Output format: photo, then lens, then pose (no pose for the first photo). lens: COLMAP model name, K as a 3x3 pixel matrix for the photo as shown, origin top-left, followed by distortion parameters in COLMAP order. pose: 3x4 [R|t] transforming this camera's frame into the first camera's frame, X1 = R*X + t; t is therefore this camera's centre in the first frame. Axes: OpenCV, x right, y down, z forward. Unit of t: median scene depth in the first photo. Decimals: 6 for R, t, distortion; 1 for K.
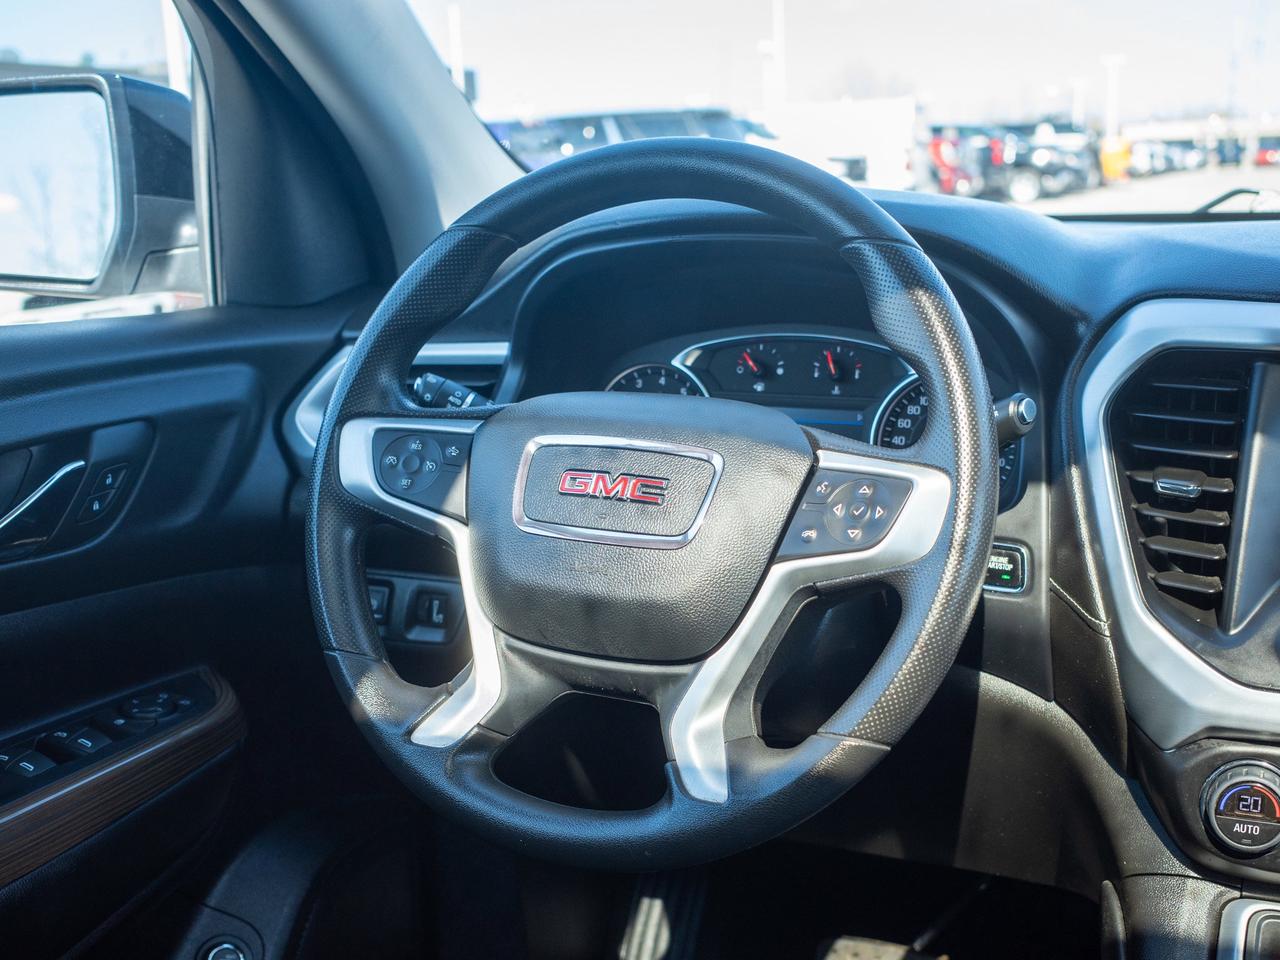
lens RADIAL K [[1480.7, 0, 701.0], [0, 1480.7, 615.2], [0, 0, 1]] dist [-0.035777, -0.026232]
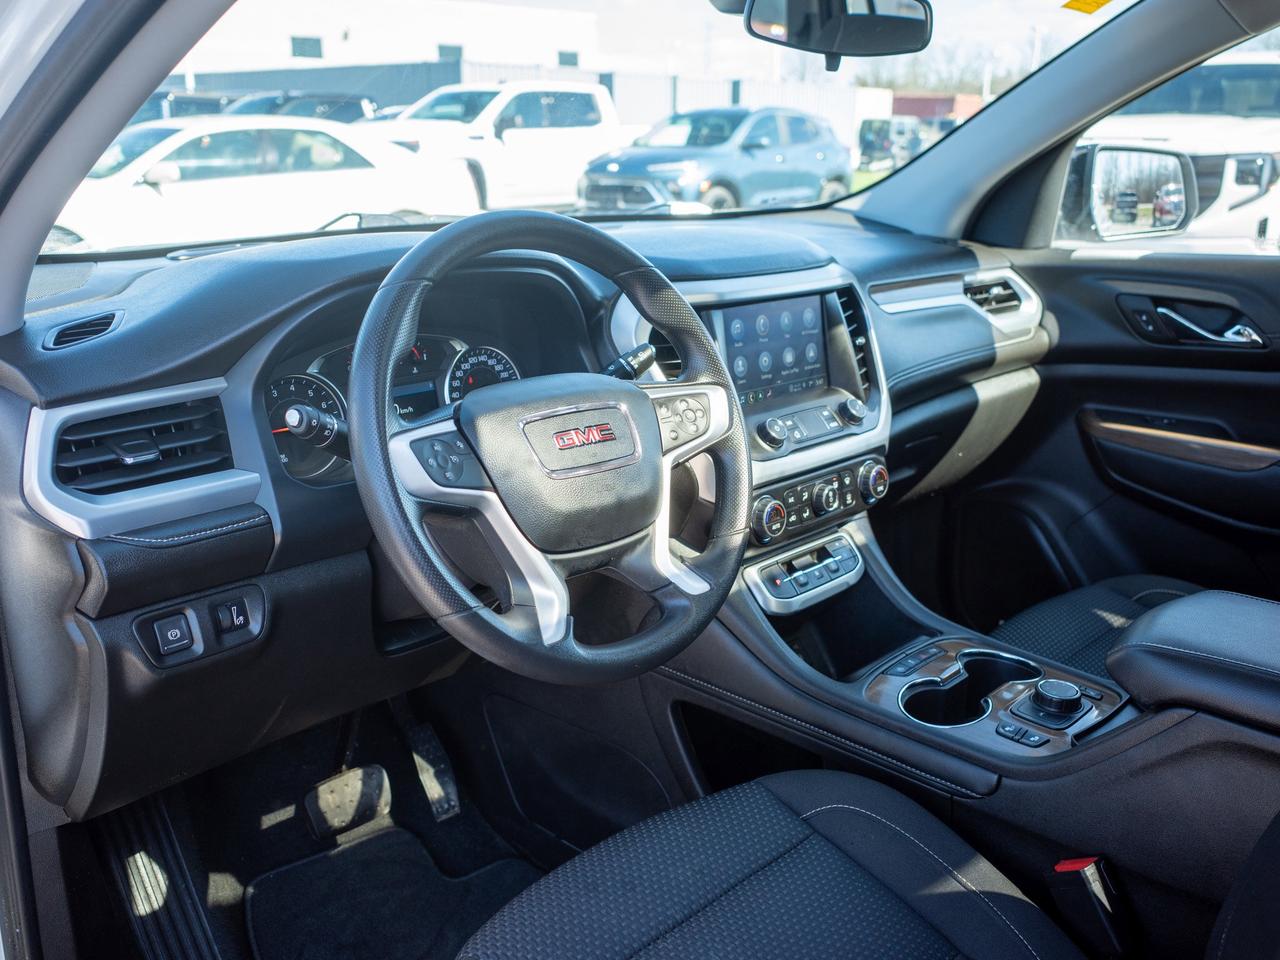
lens RADIAL K [[1167.0, 0, 653.9], [0, 1167.0, 492.0], [0, 0, 1]] dist [-0.013339, -0.010755]
pose [[0.357032, -0.250848, 0.899780, -1.118949], [0.258744, 0.952132, 0.162774, -0.207318], [-0.897541, 0.174697, 0.404847, 0.443991]]
